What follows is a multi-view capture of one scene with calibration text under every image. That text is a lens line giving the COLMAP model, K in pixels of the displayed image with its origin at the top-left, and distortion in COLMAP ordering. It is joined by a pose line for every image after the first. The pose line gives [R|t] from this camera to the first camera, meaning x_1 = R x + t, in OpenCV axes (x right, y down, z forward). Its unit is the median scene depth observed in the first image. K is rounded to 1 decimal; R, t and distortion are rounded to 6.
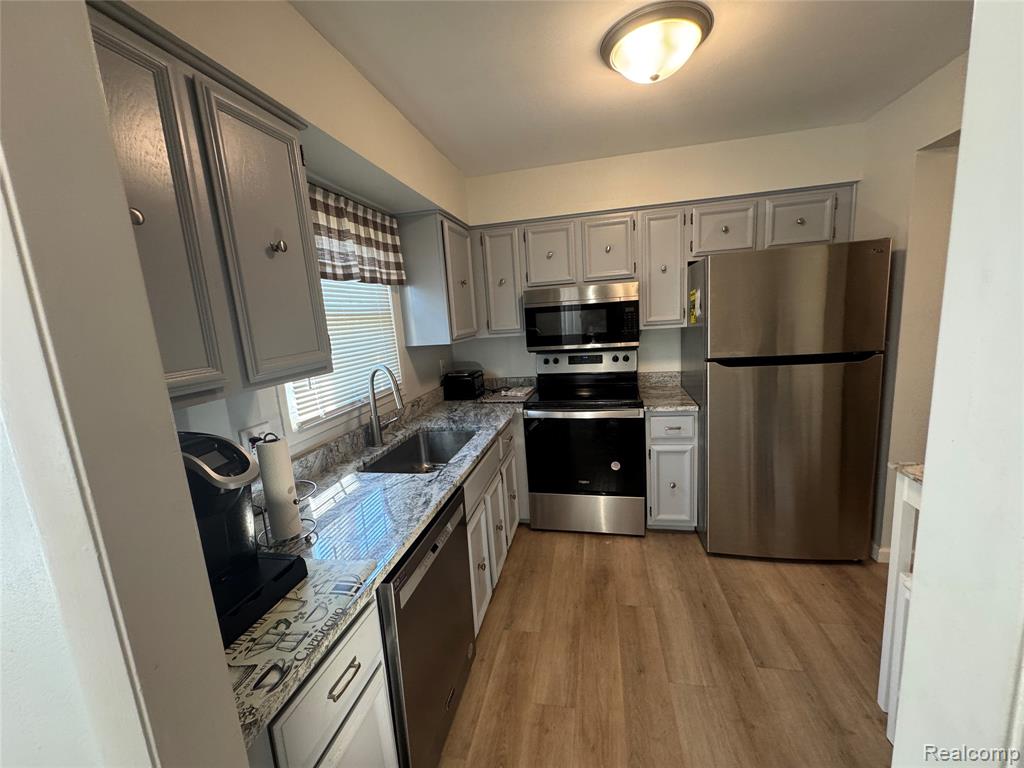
lens RADIAL K [[408.7, 0, 512.0], [0, 408.7, 381.7], [0, 0, 1]] dist [-0.007679, 0.000145]
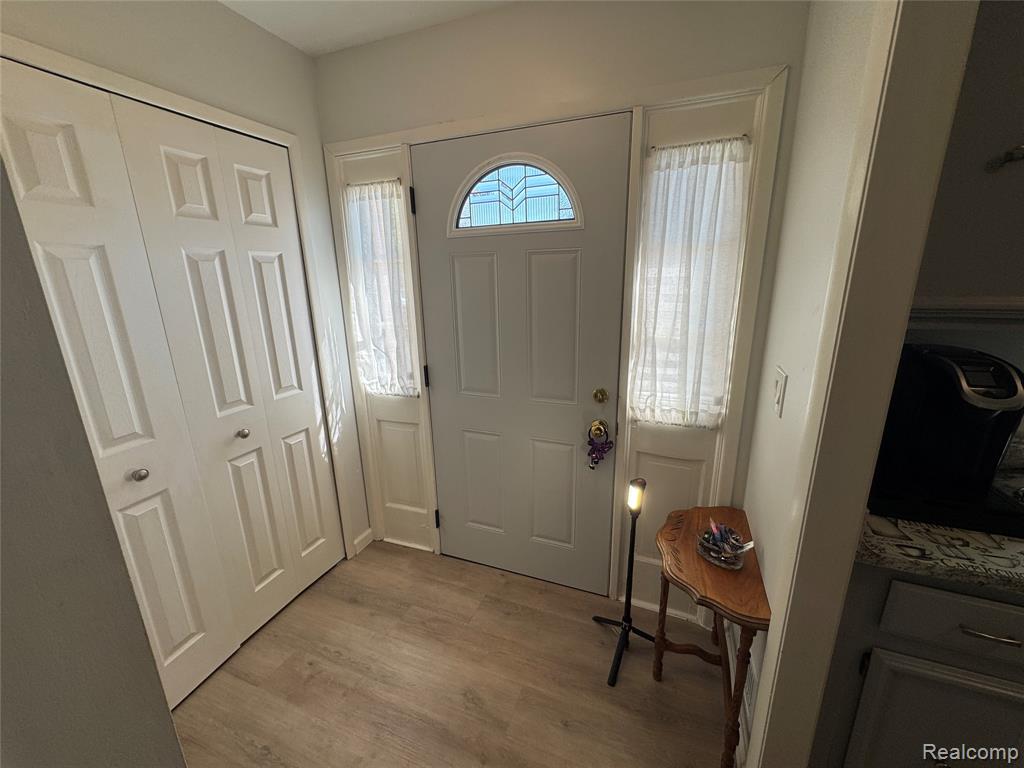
lens RADIAL K [[408.7, 0, 511.9], [0, 408.7, 383.5], [0, 0, 1]] dist [-0.007679, 0.000145]
pose [[-0.167823, 0.320209, -0.932364, 0.466602], [-0.128475, 0.930607, 0.342731, -0.007504], [0.977410, 0.177303, -0.115038, -0.107105]]
